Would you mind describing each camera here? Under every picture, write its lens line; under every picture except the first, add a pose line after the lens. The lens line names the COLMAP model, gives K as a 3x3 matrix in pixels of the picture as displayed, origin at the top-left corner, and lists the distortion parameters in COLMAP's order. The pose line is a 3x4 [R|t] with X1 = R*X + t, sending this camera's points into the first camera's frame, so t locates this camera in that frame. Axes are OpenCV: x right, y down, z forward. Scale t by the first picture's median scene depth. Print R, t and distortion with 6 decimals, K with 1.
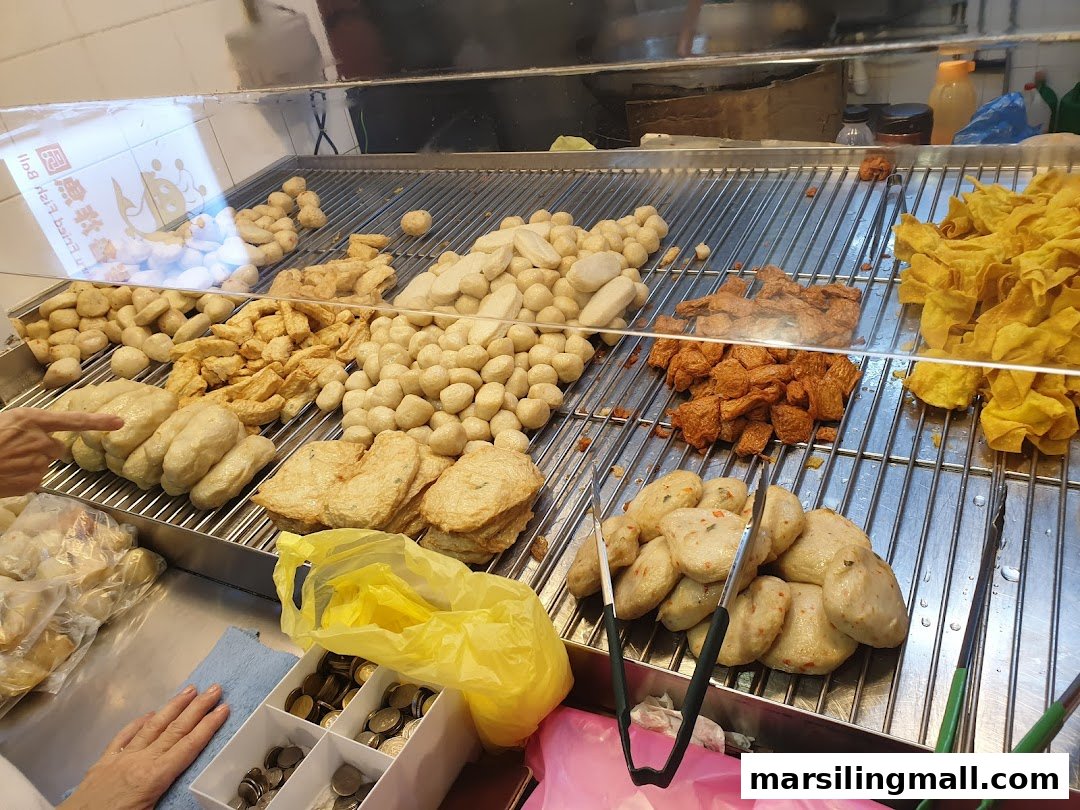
lens RADIAL K [[839.5, 0, 544.3], [0, 839.5, 421.5], [0, 0, 1]] dist [0.029086, -0.012642]
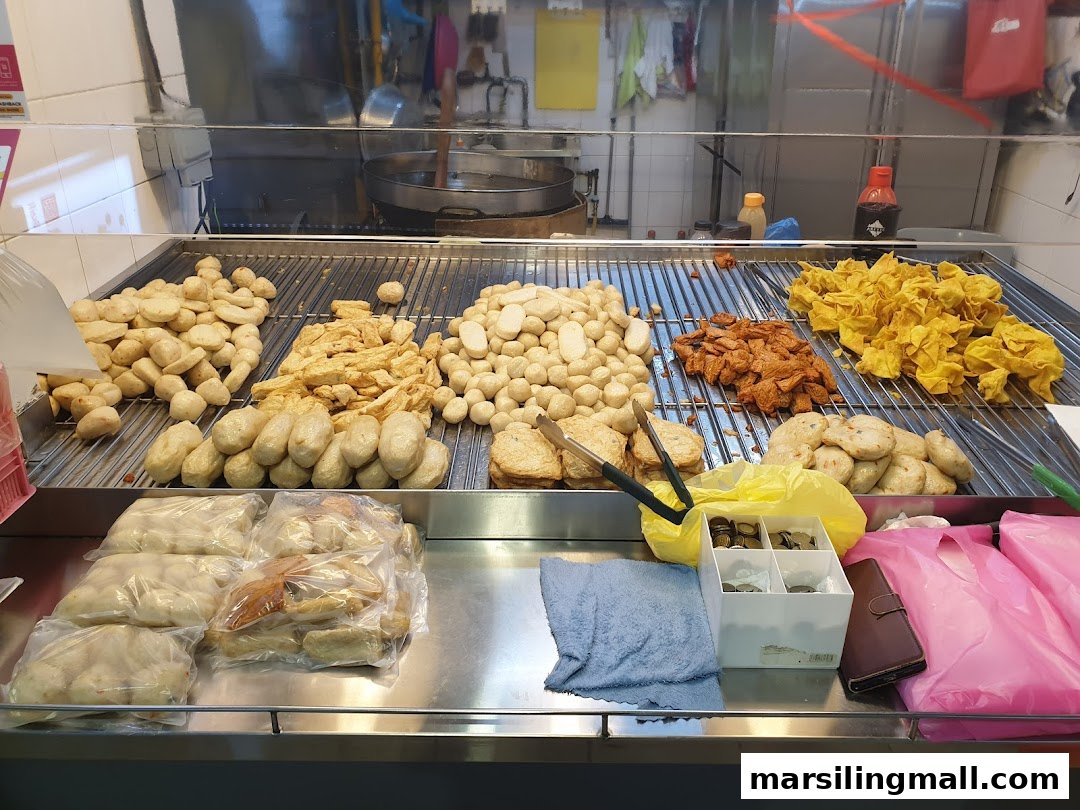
lens RADIAL K [[839.5, 0, 544.3], [0, 839.5, 421.5], [0, 0, 1]] dist [0.029086, -0.012642]
pose [[0.866394, -0.041044, 0.497672, -0.648129], [0.129405, 0.981025, -0.144373, 0.150697], [-0.482303, 0.189485, 0.855266, -0.050149]]
